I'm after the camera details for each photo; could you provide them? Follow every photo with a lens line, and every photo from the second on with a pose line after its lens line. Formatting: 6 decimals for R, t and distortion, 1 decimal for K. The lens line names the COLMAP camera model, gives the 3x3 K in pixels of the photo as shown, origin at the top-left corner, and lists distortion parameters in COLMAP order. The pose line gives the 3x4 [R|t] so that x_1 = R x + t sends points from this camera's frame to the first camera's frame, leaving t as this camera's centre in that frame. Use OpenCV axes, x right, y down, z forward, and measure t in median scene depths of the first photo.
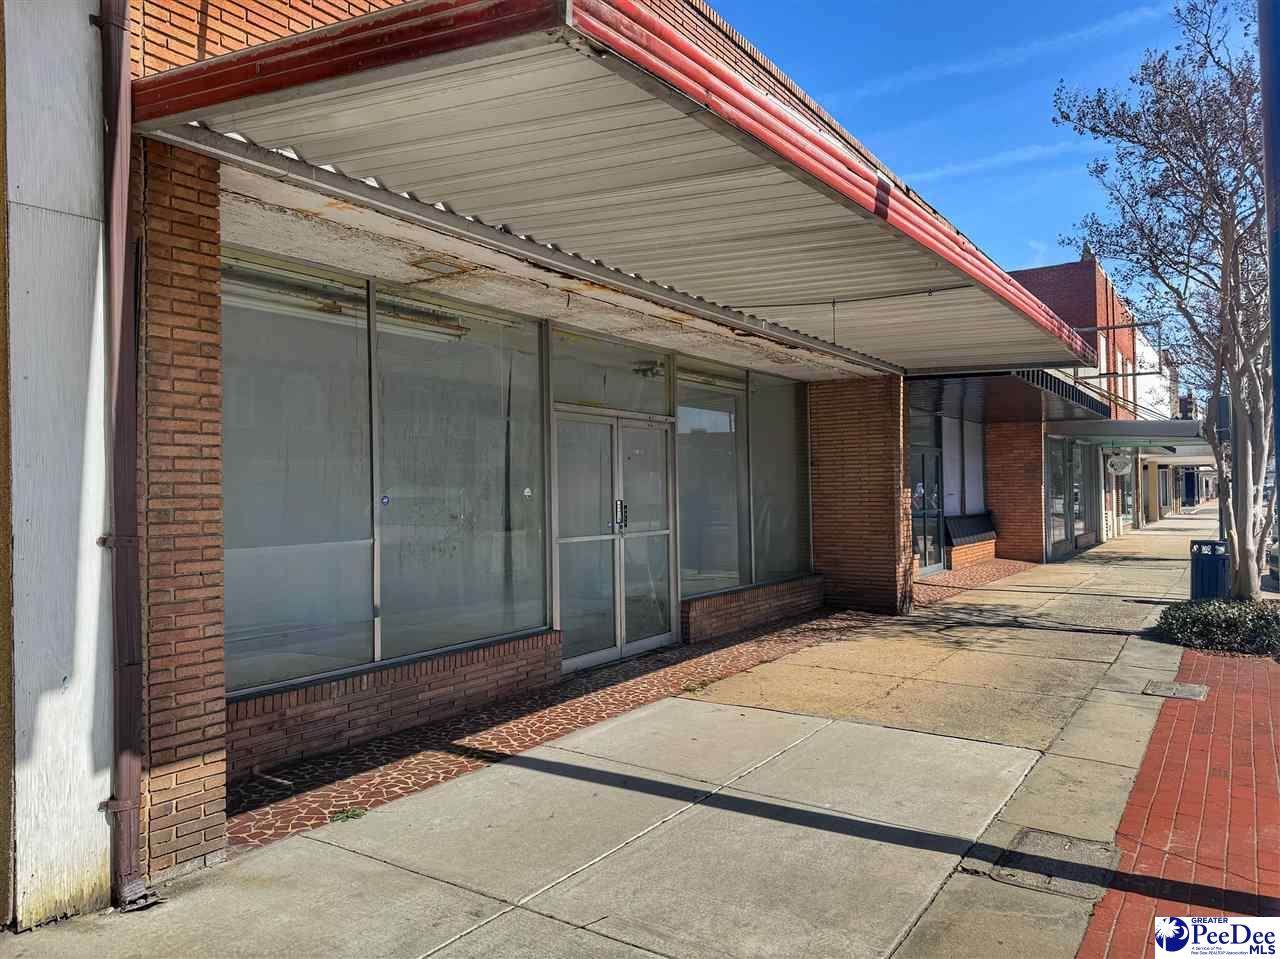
lens RADIAL K [[895.6, 0, 640.0], [0, 895.6, 479.5], [0, 0, 1]] dist [0.047459, -0.055420]
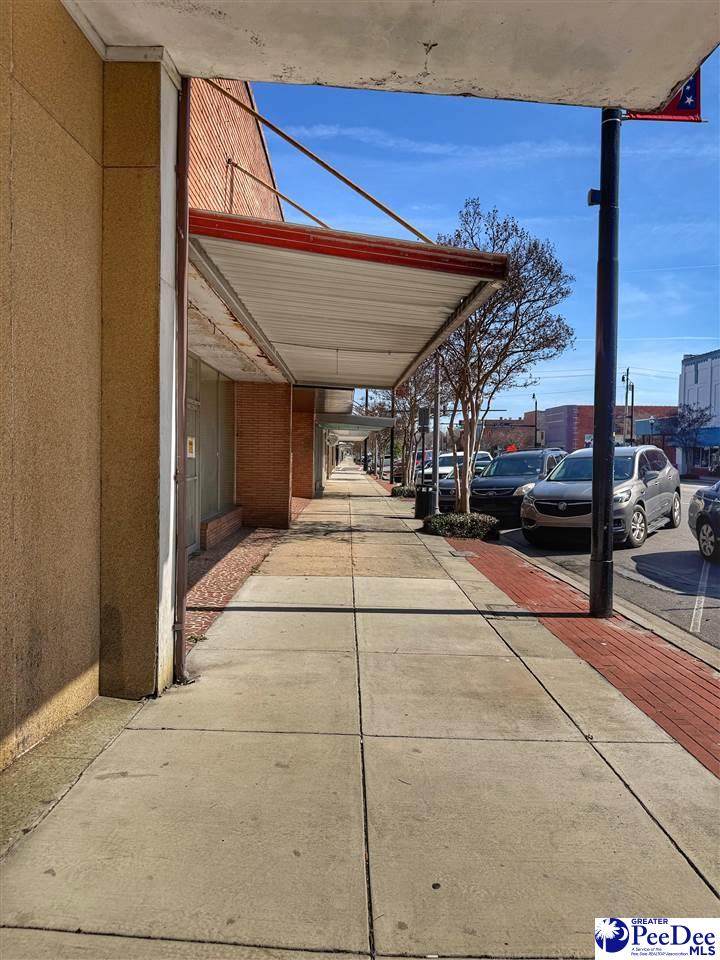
lens RADIAL K [[671.7, 0, 360.0], [0, 671.7, 480.0], [0, 0, 1]] dist [0.047459, -0.055420]
pose [[0.817843, 0.005308, 0.575416, -0.564157], [-0.037414, 0.998332, 0.043966, 0.001504], [-0.574223, -0.057486, 0.816678, -0.142747]]
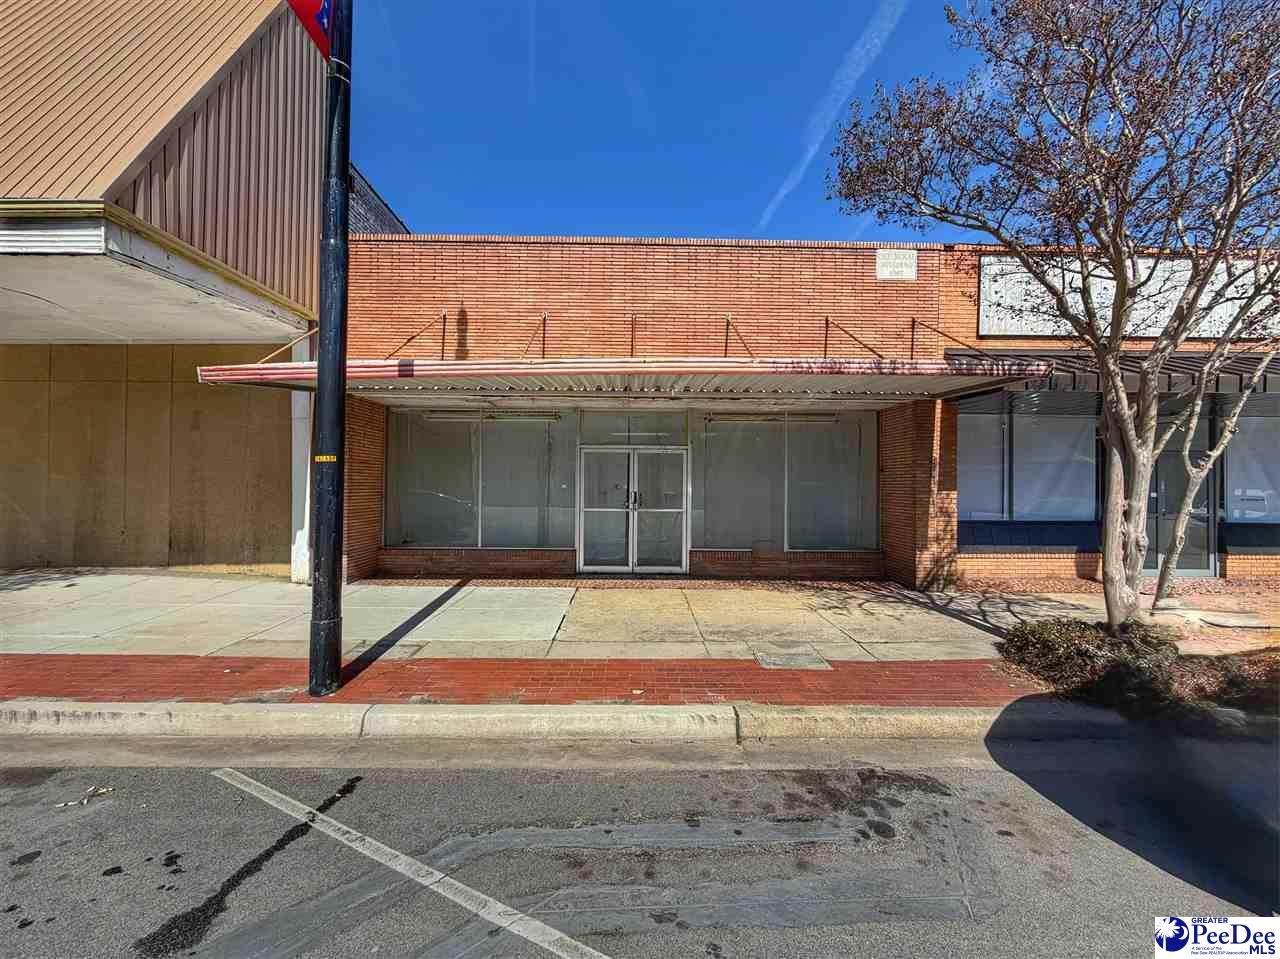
lens RADIAL K [[502.6, 0, 635.7], [0, 502.6, 477.0], [0, 0, 1]] dist [0.001754, 0.000107]
pose [[0.565991, 0.009101, -0.824361, 0.889798], [-0.003917, 0.999957, 0.008351, -0.018642], [0.824402, -0.001498, 0.566003, 0.383395]]
